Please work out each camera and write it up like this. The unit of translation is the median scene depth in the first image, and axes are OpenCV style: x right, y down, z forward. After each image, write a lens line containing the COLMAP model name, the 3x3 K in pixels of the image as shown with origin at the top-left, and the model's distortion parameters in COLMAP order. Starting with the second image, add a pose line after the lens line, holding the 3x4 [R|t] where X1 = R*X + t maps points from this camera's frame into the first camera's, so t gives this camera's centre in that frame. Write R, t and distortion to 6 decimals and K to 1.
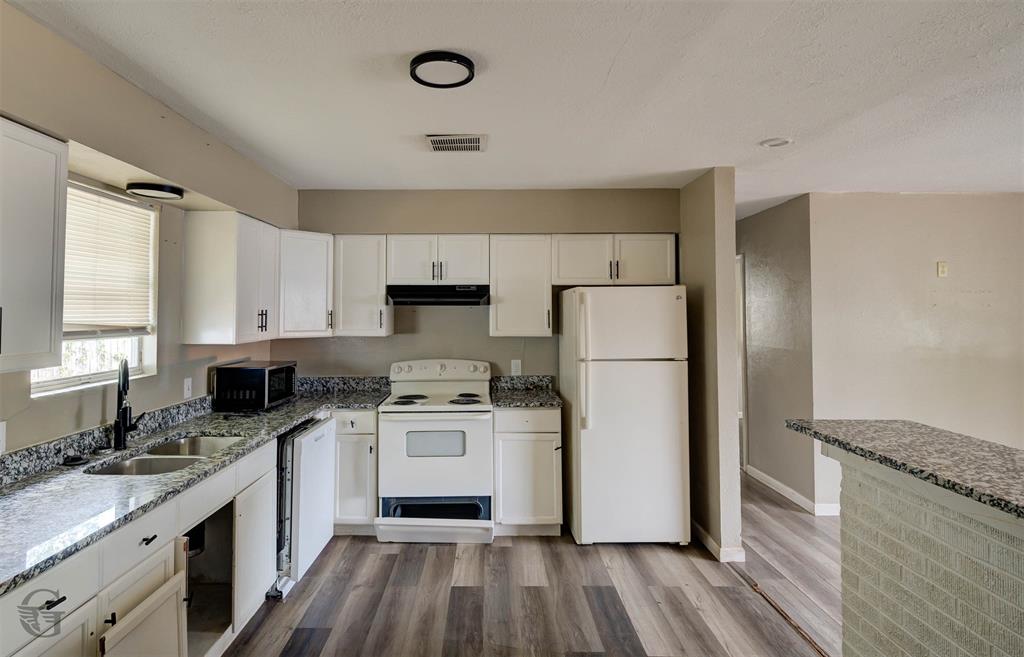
lens RADIAL K [[526.6, 0, 508.6], [0, 526.6, 290.5], [0, 0, 1]] dist [0.000130, -0.000051]
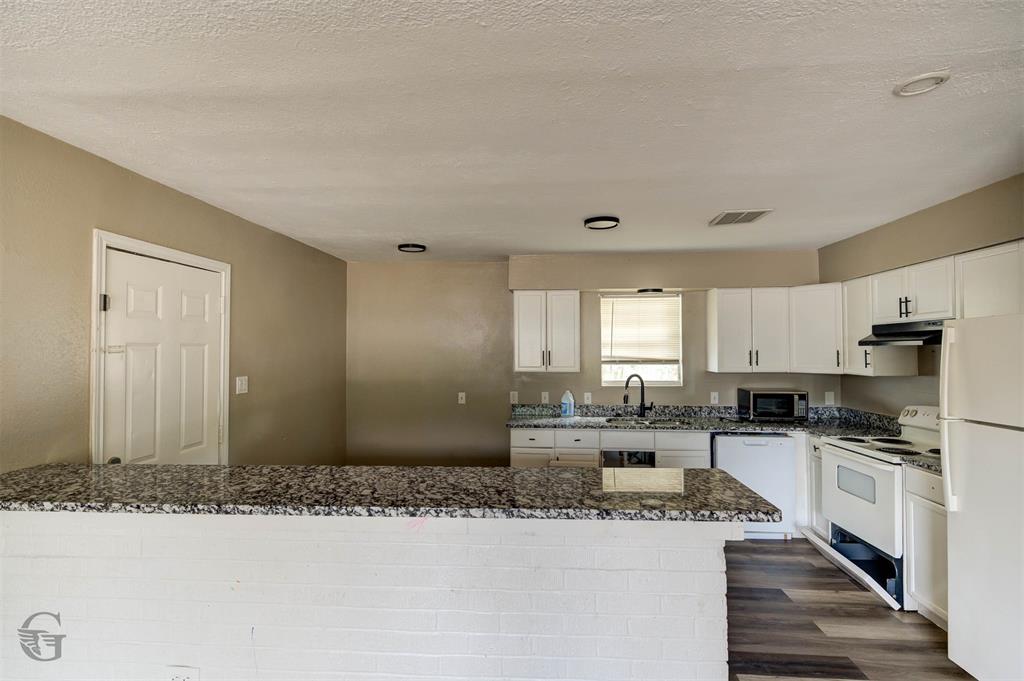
lens RADIAL K [[516.7, 0, 512.0], [0, 516.7, 340.5], [0, 0, 1]] dist [-0.000236, -0.000134]
pose [[-0.086793, -0.017364, -0.996075, 0.902666], [0.044111, 0.998800, -0.021255, 0.009692], [0.995249, -0.045783, -0.085923, 0.440761]]
